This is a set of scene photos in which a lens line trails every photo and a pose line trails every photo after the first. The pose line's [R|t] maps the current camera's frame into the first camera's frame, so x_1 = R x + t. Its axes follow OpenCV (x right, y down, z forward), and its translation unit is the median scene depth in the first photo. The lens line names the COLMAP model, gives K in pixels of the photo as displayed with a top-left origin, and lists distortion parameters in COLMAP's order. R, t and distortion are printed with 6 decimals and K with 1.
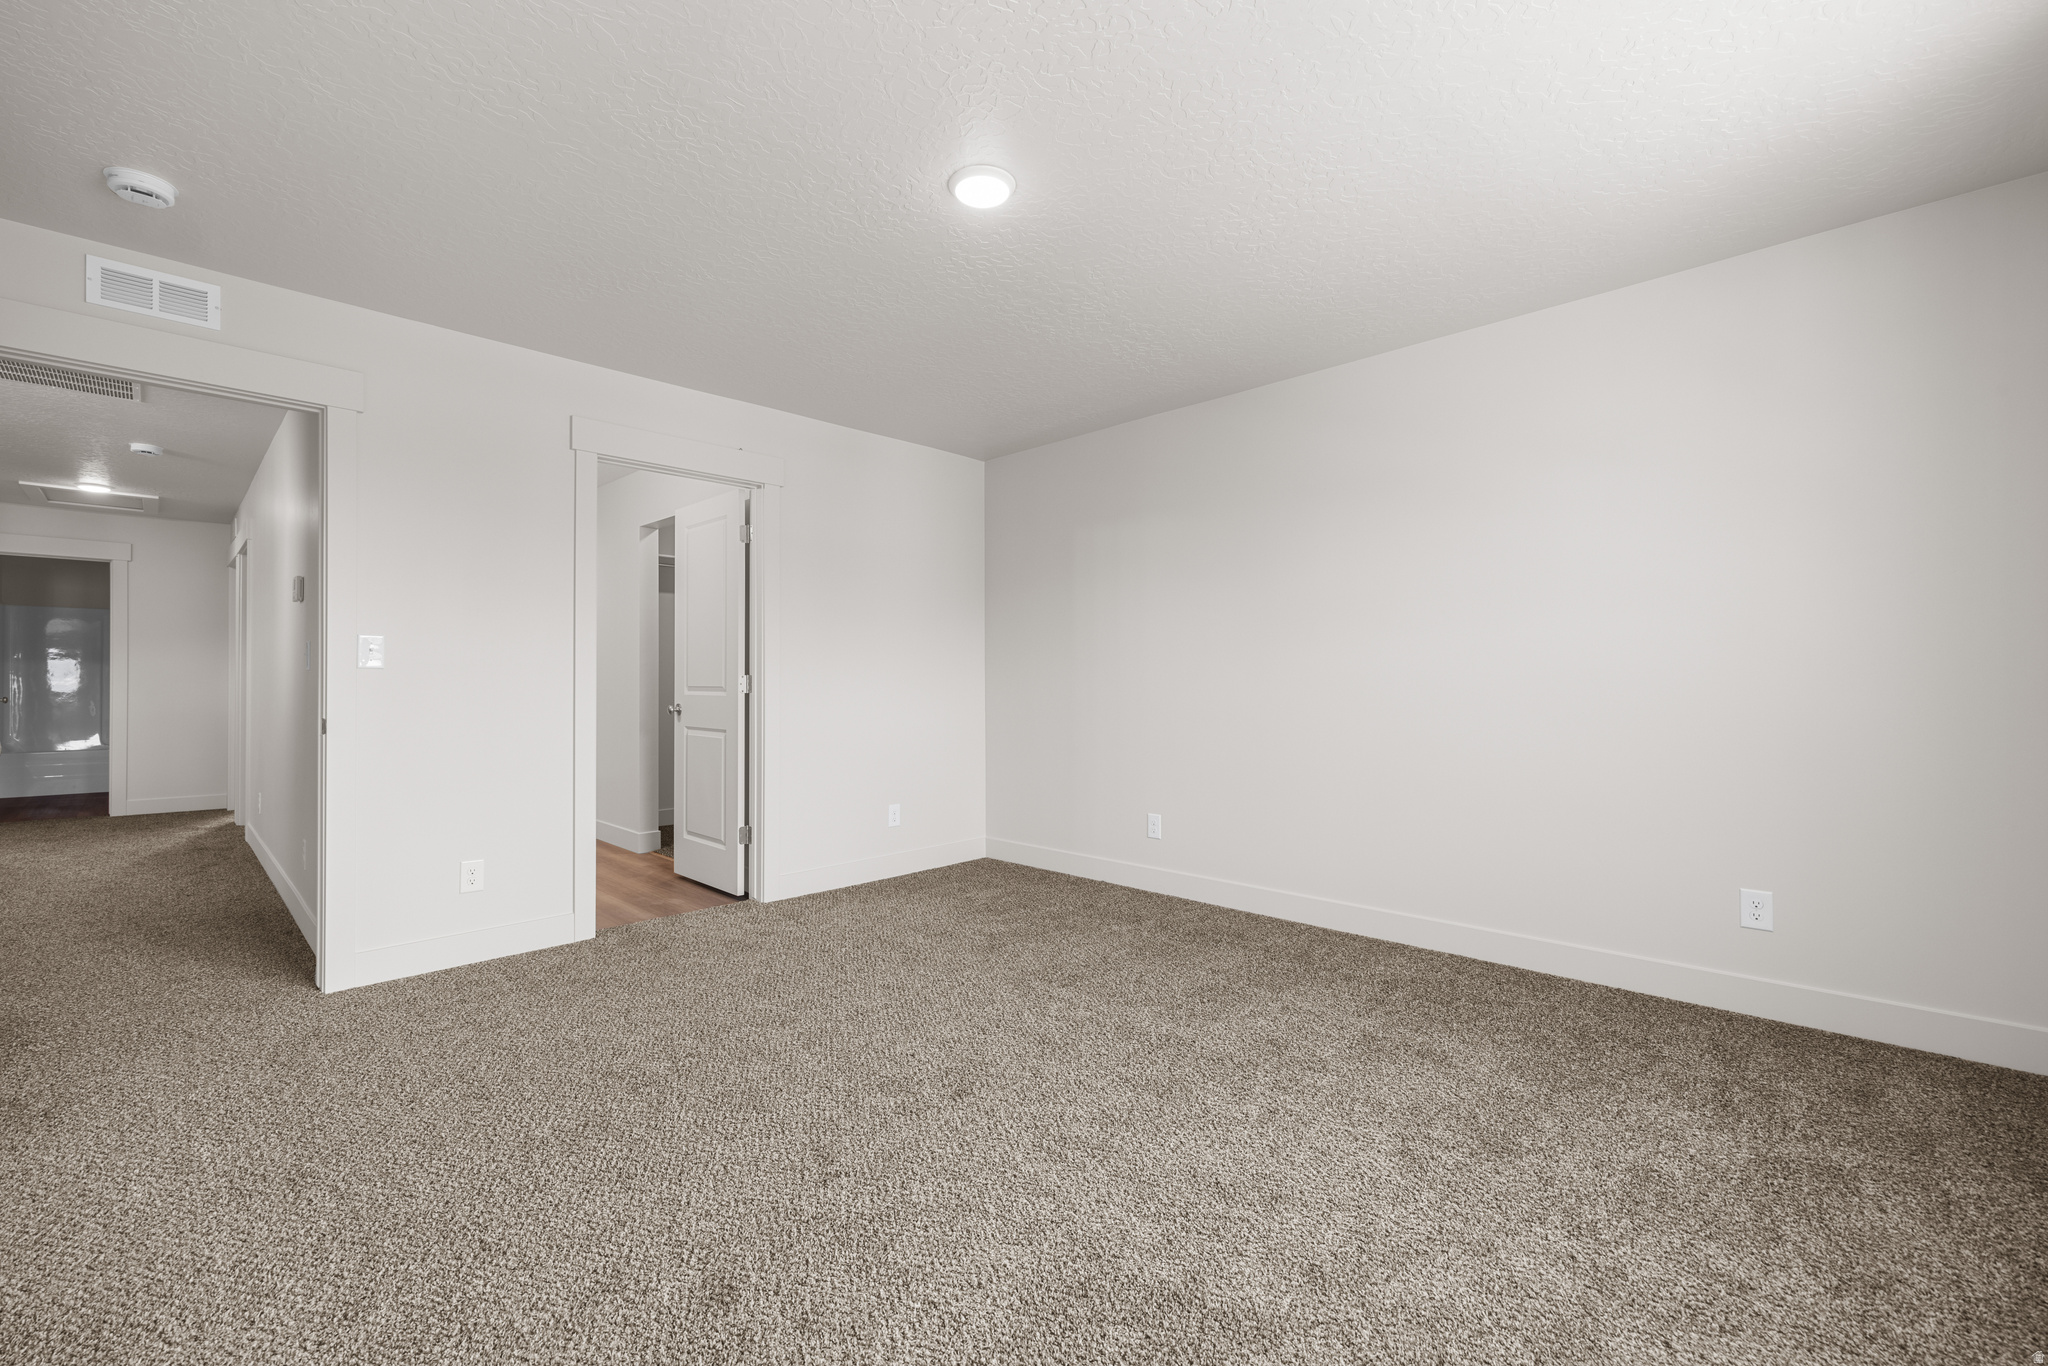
lens RADIAL K [[841.2, 0, 1027.3], [0, 841.2, 684.1], [0, 0, 1]] dist [0.001939, 0.000150]
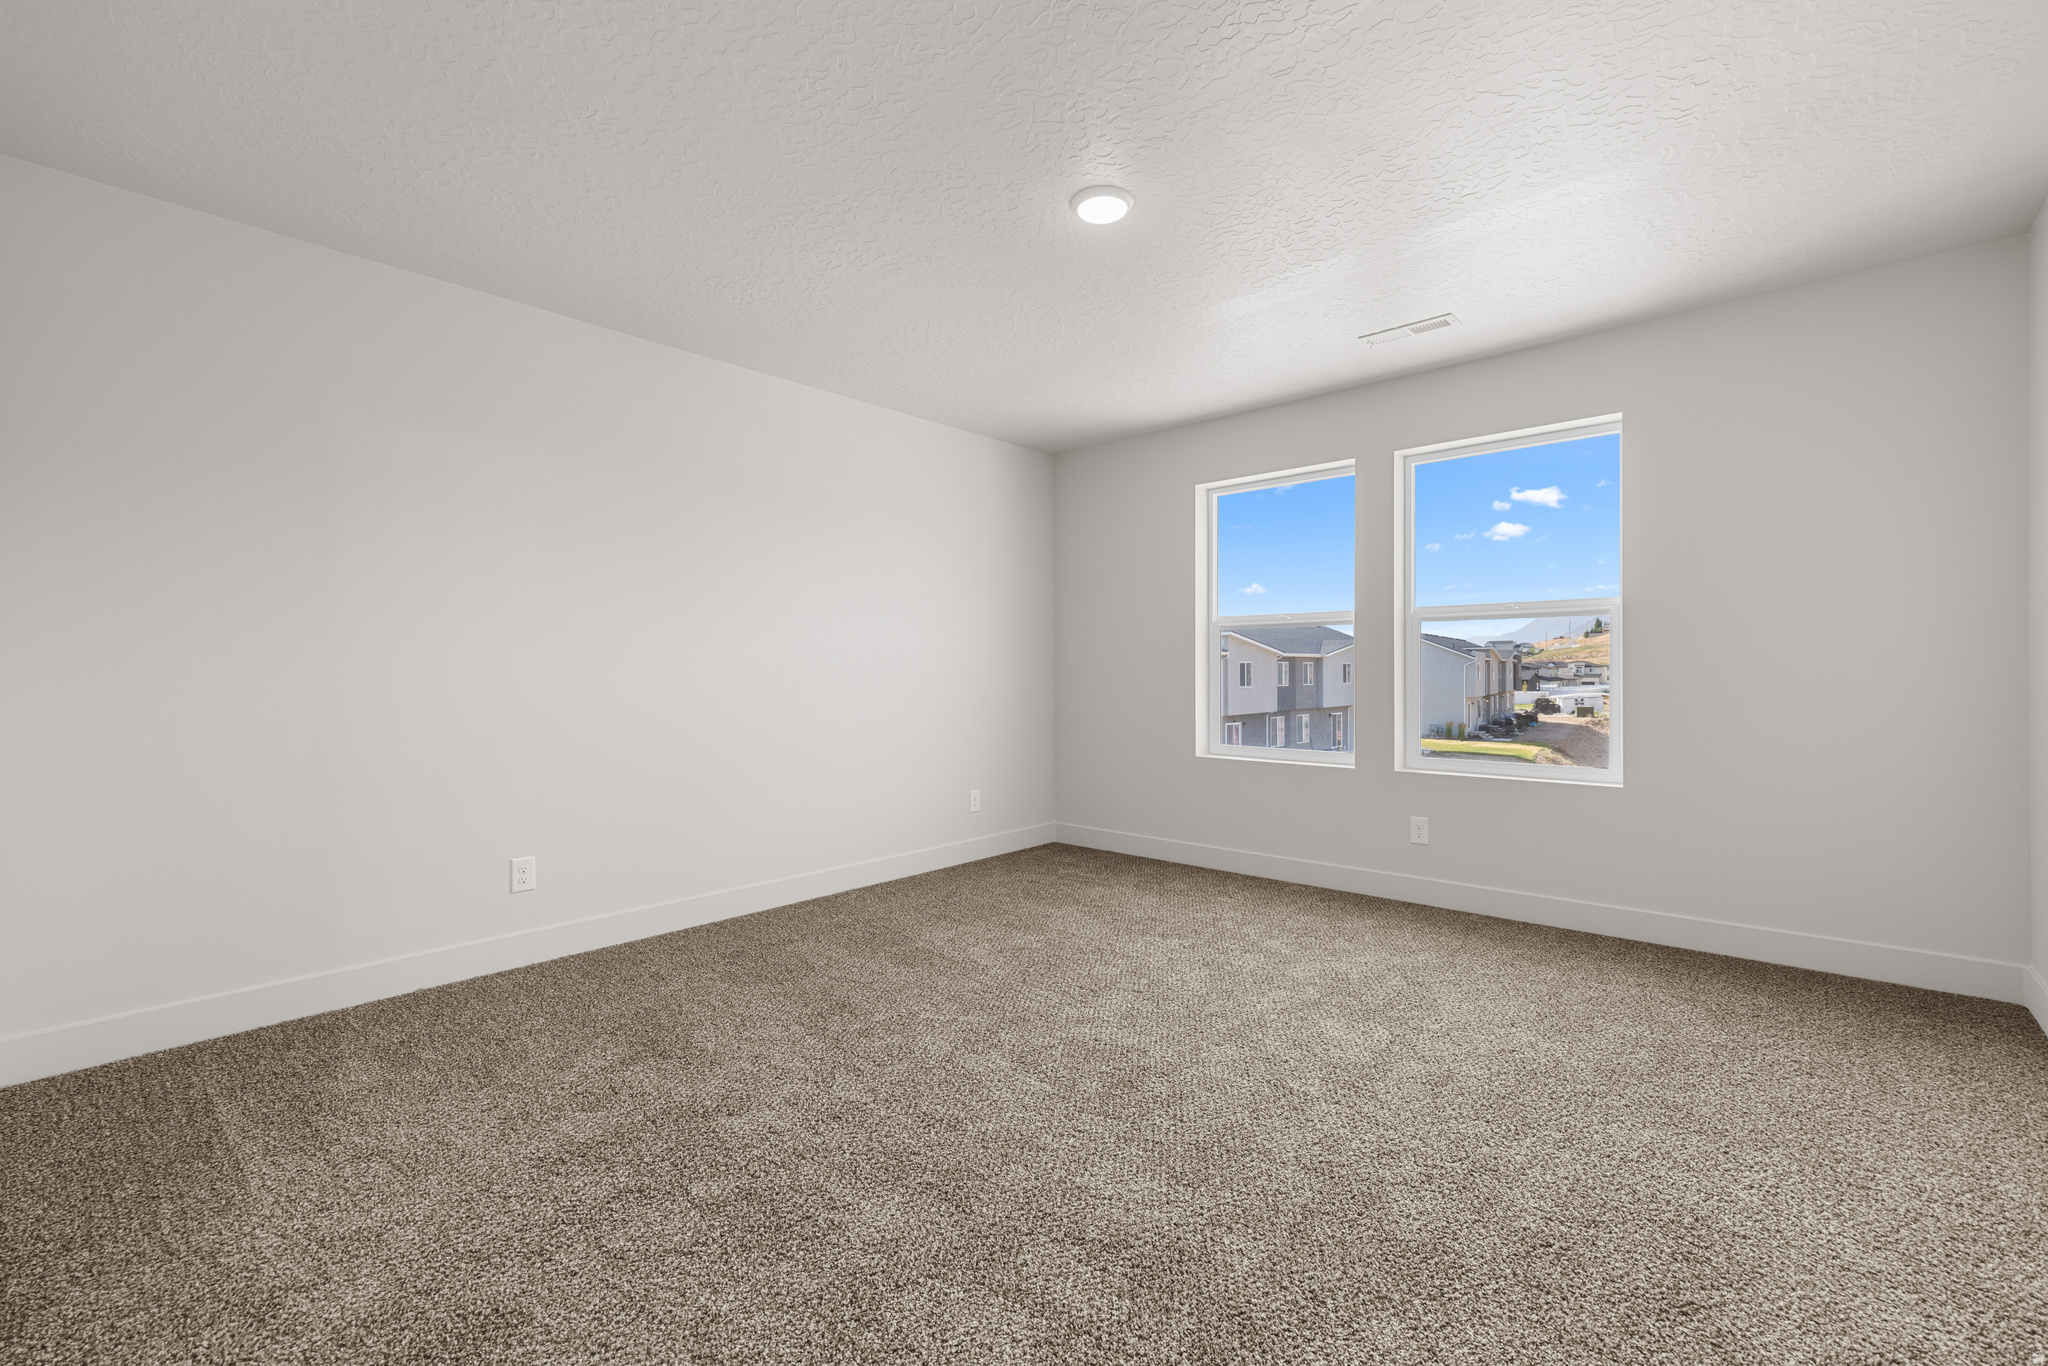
lens RADIAL K [[841.2, 0, 1027.1], [0, 841.2, 677.3], [0, 0, 1]] dist [0.001939, 0.000150]
pose [[-0.049579, 0.005159, 0.998757, -0.810229], [0.005135, 0.999975, -0.004911, 0.009738], [-0.998757, 0.004885, -0.049604, 0.839099]]
